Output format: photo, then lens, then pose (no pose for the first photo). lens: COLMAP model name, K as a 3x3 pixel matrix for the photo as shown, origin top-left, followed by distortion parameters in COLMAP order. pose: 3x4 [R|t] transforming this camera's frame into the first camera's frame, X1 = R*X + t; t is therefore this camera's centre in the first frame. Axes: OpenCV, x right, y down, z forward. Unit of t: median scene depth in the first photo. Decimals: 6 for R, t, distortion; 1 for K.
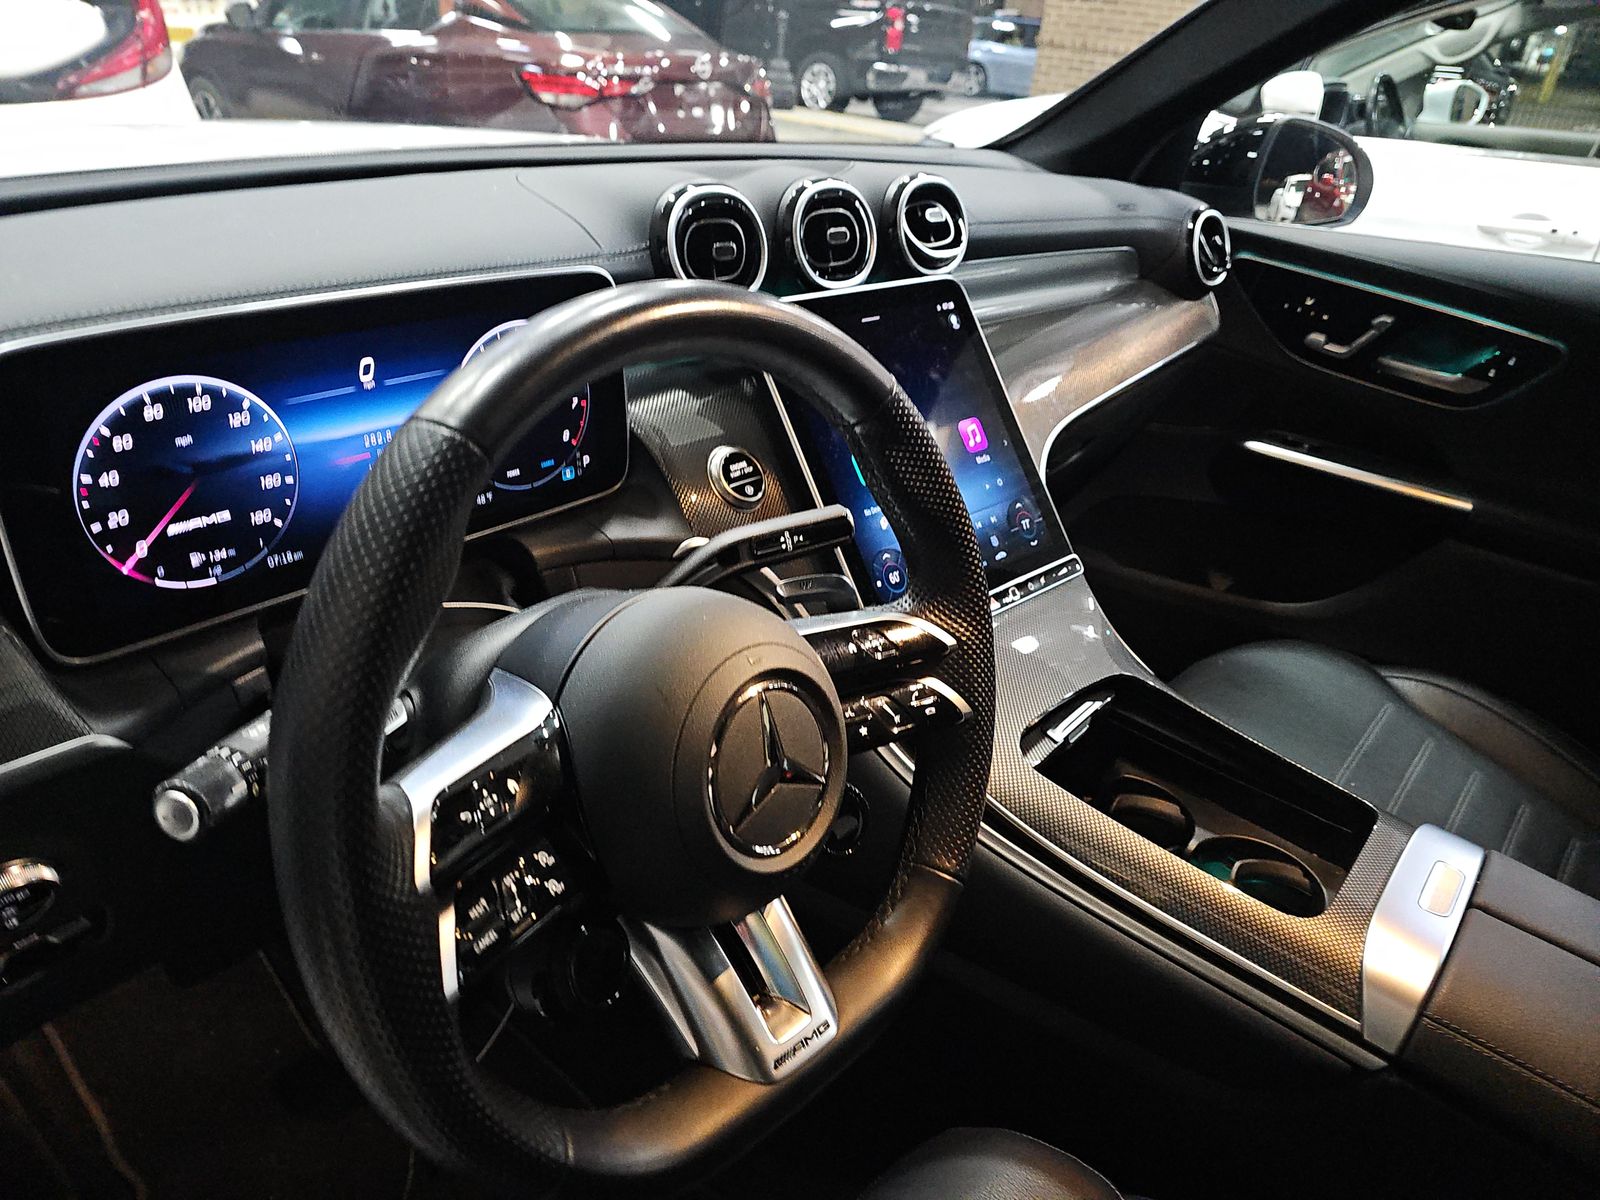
lens RADIAL K [[1098.5, 0, 771.3], [0, 1098.5, 599.0], [0, 0, 1]] dist [0.070130, -0.068268]
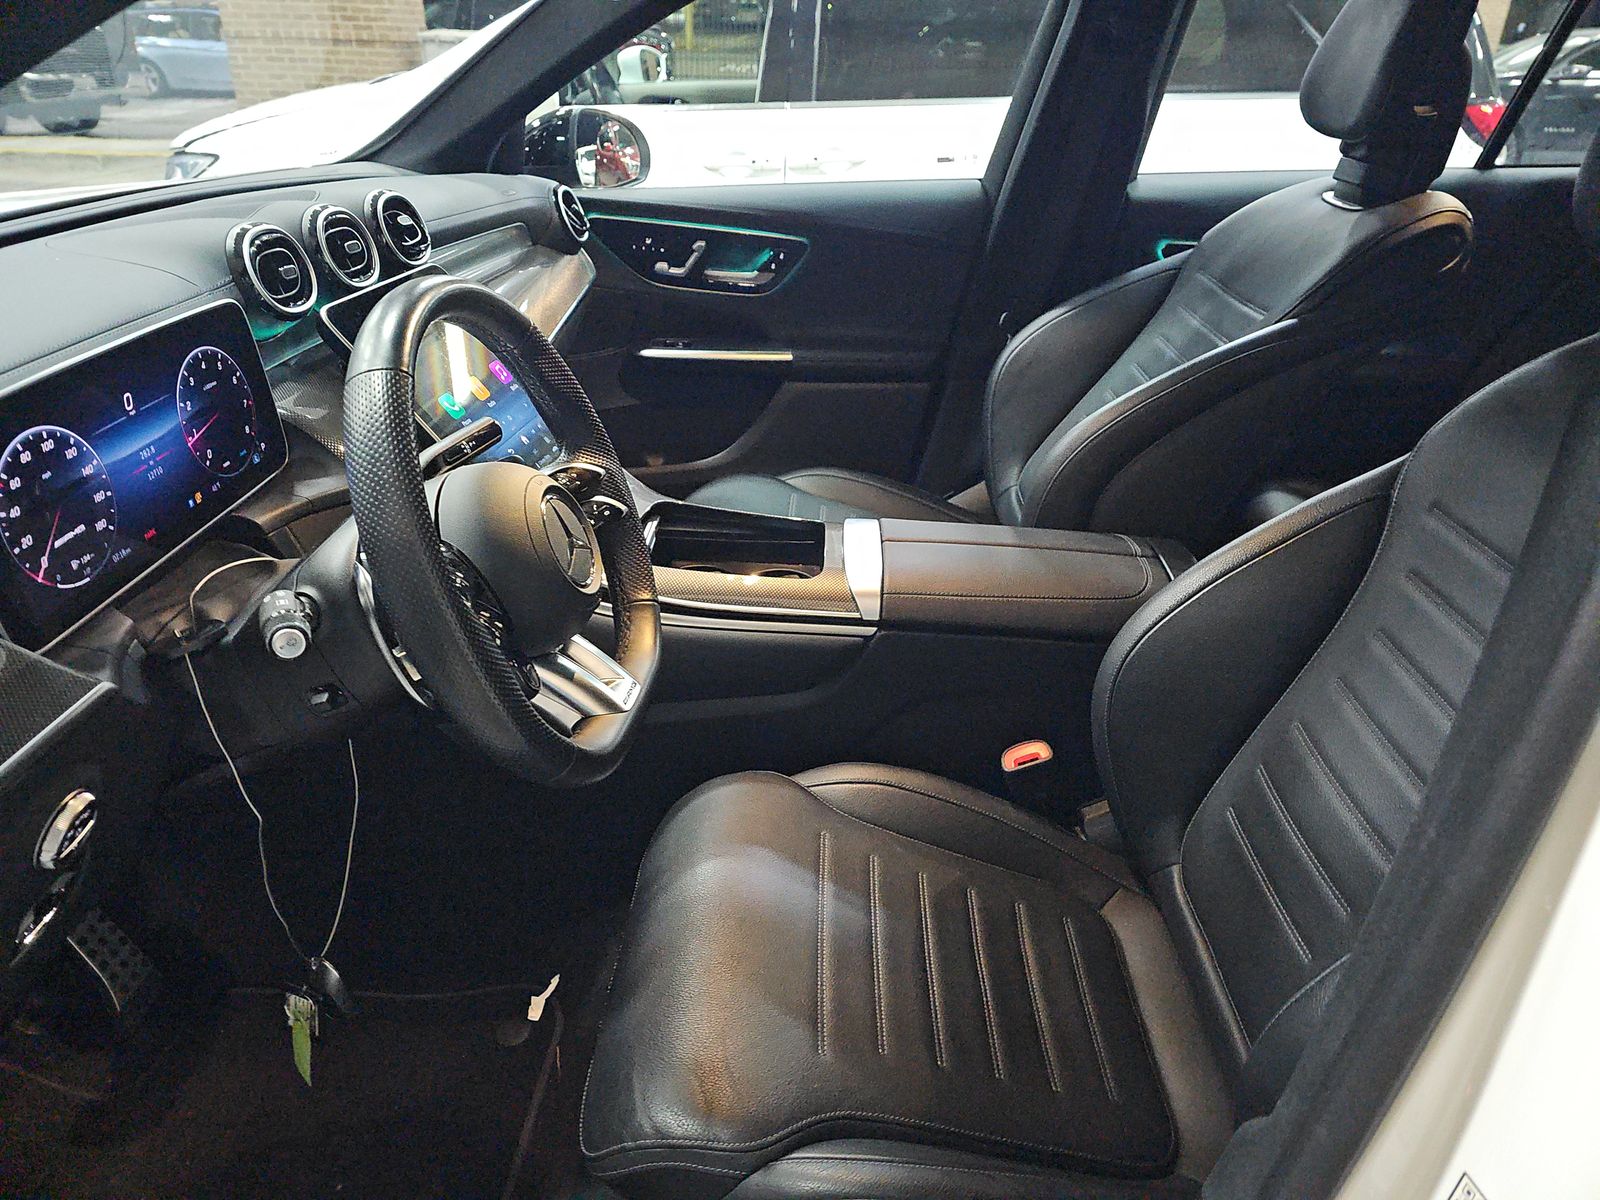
lens RADIAL K [[1098.5, 0, 771.3], [0, 1098.5, 599.0], [0, 0, 1]] dist [0.070130, -0.068268]
pose [[0.804291, -0.336046, 0.490091, -0.431219], [0.328716, 0.938666, 0.104168, 0.113240], [-0.495038, 0.077320, 0.865424, -0.453370]]
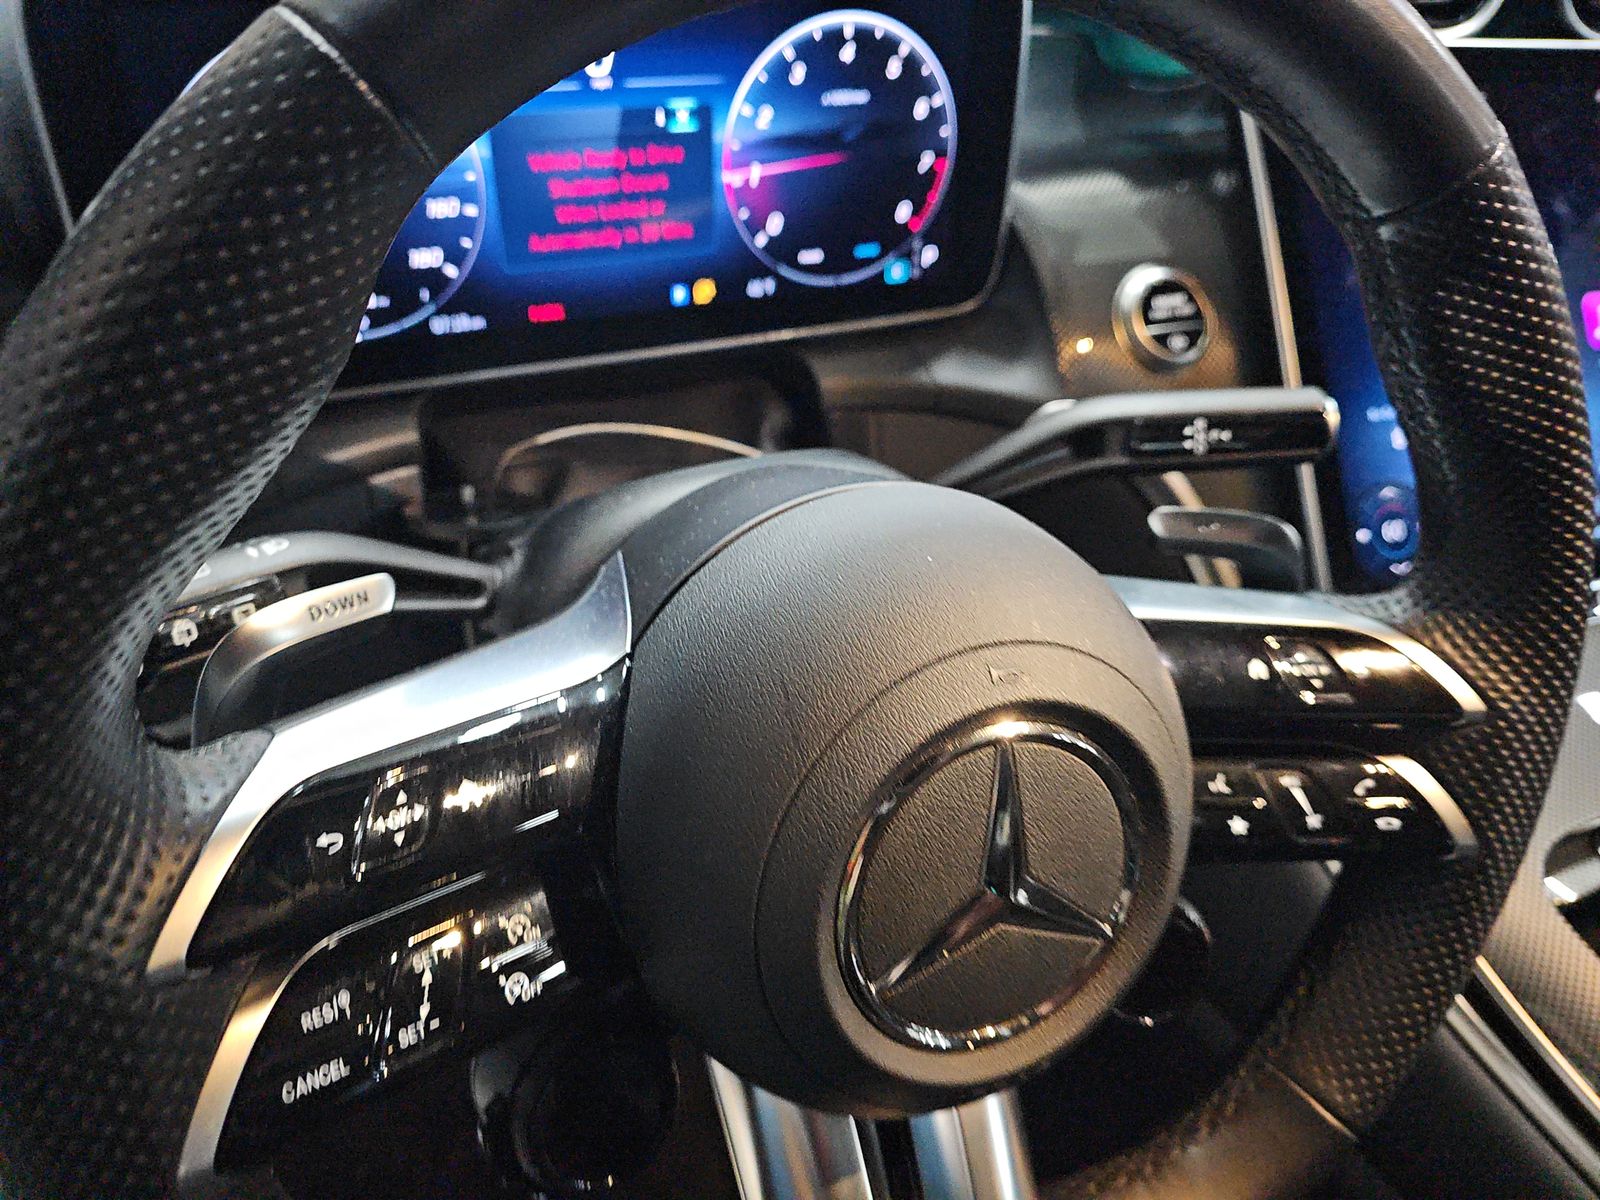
lens RADIAL K [[1172.6, 0, 728.8], [0, 1172.6, 589.5], [0, 0, 1]] dist [0.050552, -0.145395]
pose [[0.897621, 0.243351, -0.367501, 0.035963], [-0.196850, 0.967333, 0.159741, -0.023757], [0.394369, -0.071044, 0.916202, 0.323852]]
